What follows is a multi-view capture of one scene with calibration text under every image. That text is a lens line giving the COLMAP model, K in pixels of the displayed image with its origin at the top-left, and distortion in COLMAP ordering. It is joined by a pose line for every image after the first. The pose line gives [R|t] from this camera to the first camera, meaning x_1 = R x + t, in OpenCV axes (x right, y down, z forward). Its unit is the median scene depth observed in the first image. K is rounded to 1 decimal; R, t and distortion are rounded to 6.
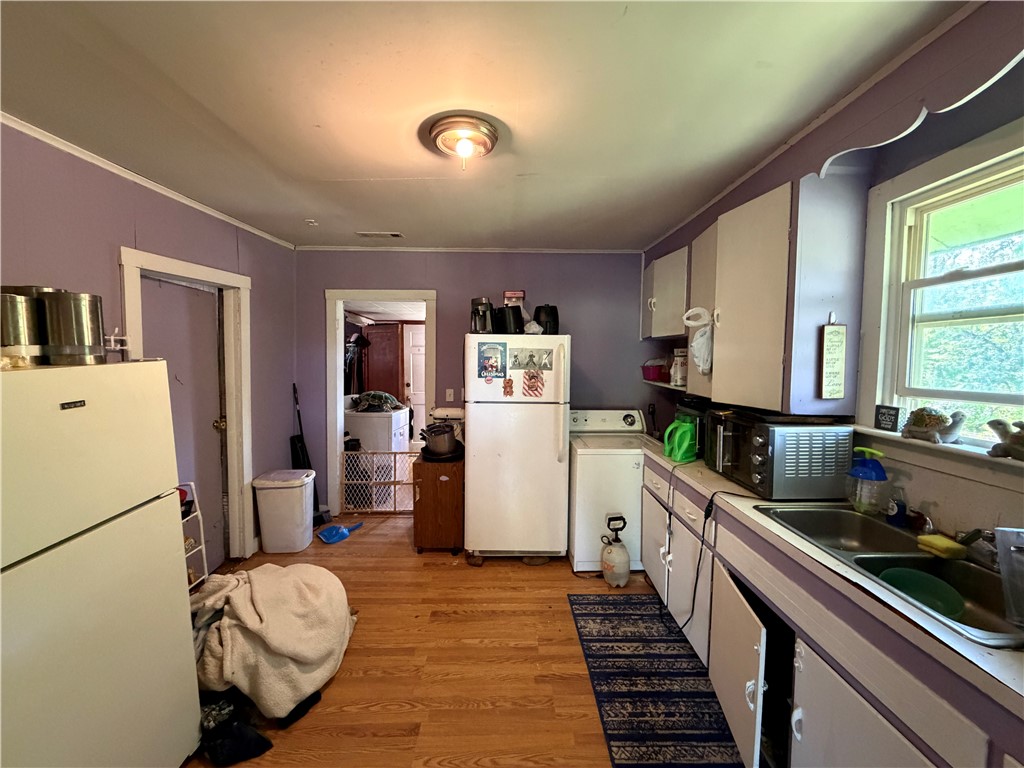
lens RADIAL K [[409.7, 0, 507.3], [0, 409.7, 382.4], [0, 0, 1]] dist [-0.002217, 0.000735]
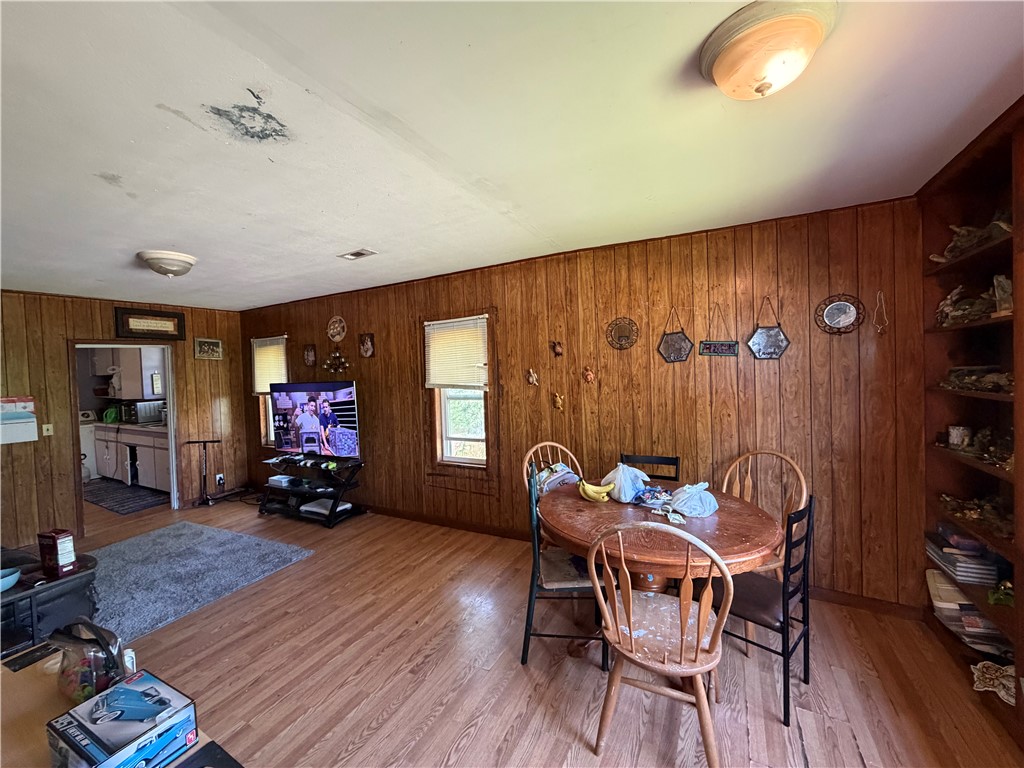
lens RADIAL K [[409.7, 0, 511.8], [0, 409.7, 385.7], [0, 0, 1]] dist [-0.002217, 0.000735]
pose [[0.468293, -0.052892, 0.881989, -0.638577], [0.088986, 0.995955, 0.012479, 0.135449], [-0.879081, 0.072641, 0.471105, -2.356368]]
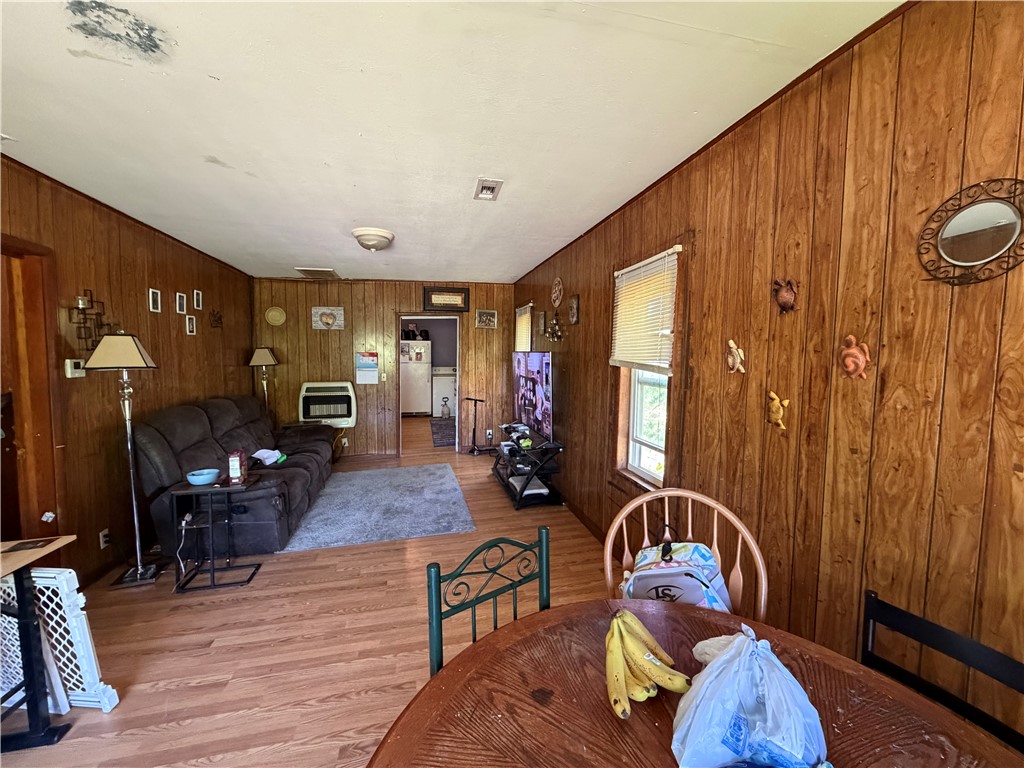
lens RADIAL K [[409.7, 0, 511.9], [0, 409.7, 384.3], [0, 0, 1]] dist [-0.002217, 0.000735]
pose [[0.975304, -0.016825, 0.220225, 0.070233], [0.011721, 0.999632, 0.024463, 0.156808], [-0.220556, -0.021277, 0.975142, -2.373094]]
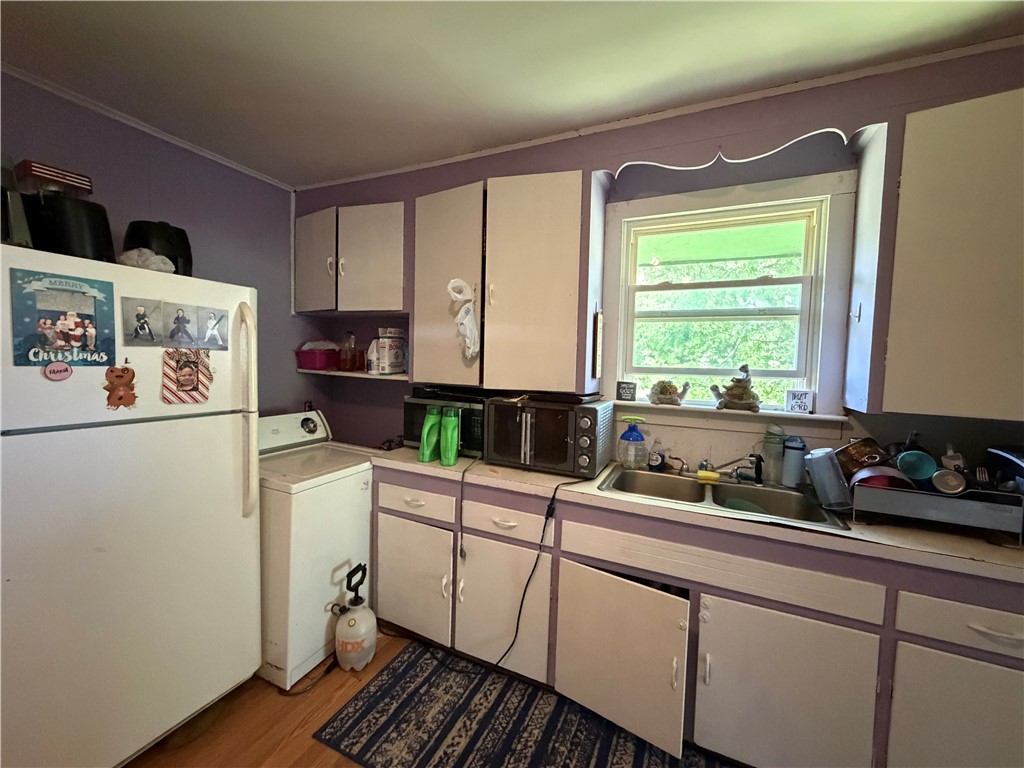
lens RADIAL K [[409.7, 0, 509.7], [0, 409.7, 383.2], [0, 0, 1]] dist [-0.002217, 0.000735]
pose [[0.425927, -0.044705, 0.903652, -0.235447], [0.027663, 0.998955, 0.036381, 0.003646], [-0.904335, 0.009502, 0.426719, 0.491889]]
